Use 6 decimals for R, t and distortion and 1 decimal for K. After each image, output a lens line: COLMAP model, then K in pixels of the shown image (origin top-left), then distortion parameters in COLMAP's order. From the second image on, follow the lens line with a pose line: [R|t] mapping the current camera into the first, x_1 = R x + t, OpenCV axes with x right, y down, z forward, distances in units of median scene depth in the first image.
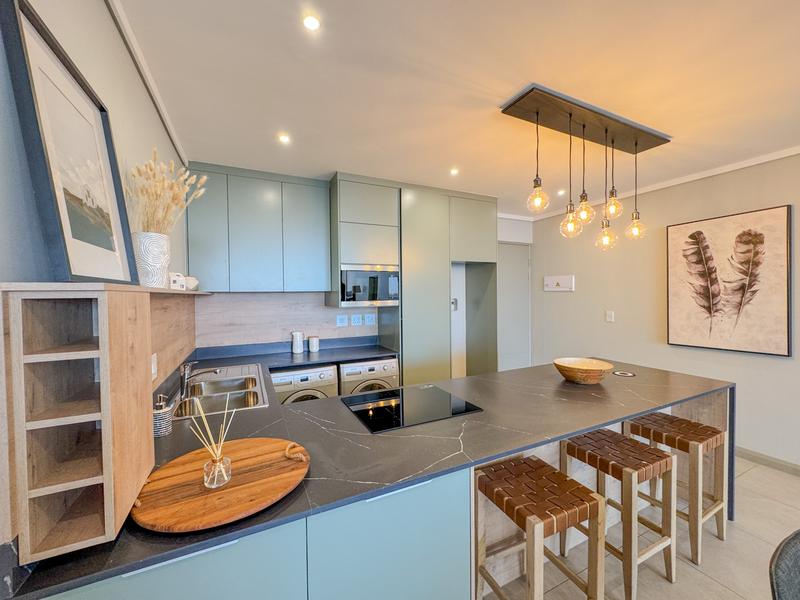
lens RADIAL K [[318.1, 0, 400.8], [0, 318.1, 301.9], [0, 0, 1]] dist [-0.003887, 0.000839]
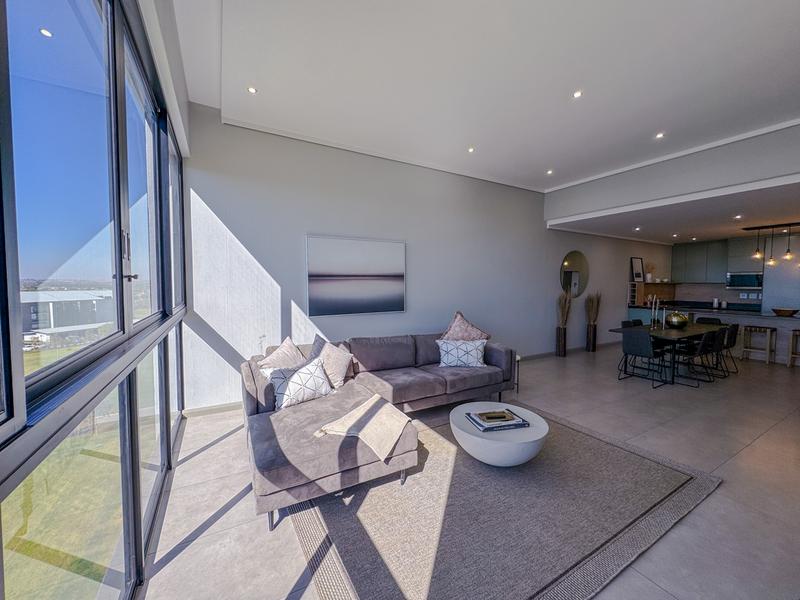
lens RADIAL K [[318.1, 0, 400.9], [0, 318.1, 299.9], [0, 0, 1]] dist [-0.003887, 0.000839]
pose [[0.059741, 0.061800, -0.996299, 2.263555], [-0.032674, 0.997668, 0.059926, 0.038270], [0.997679, 0.028973, 0.061621, -1.849650]]
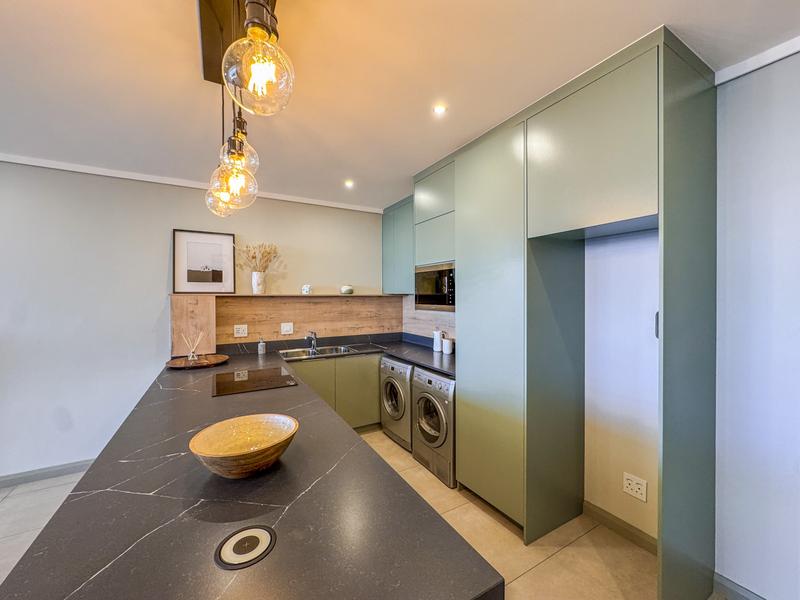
lens RADIAL K [[318.1, 0, 400.8], [0, 318.1, 298.0], [0, 0, 1]] dist [-0.003887, 0.000839]
pose [[0.068301, 0.018645, -0.997491, 0.798142], [-0.025758, 0.999525, 0.016920, -0.035681], [0.997332, 0.024538, 0.068749, 0.868533]]
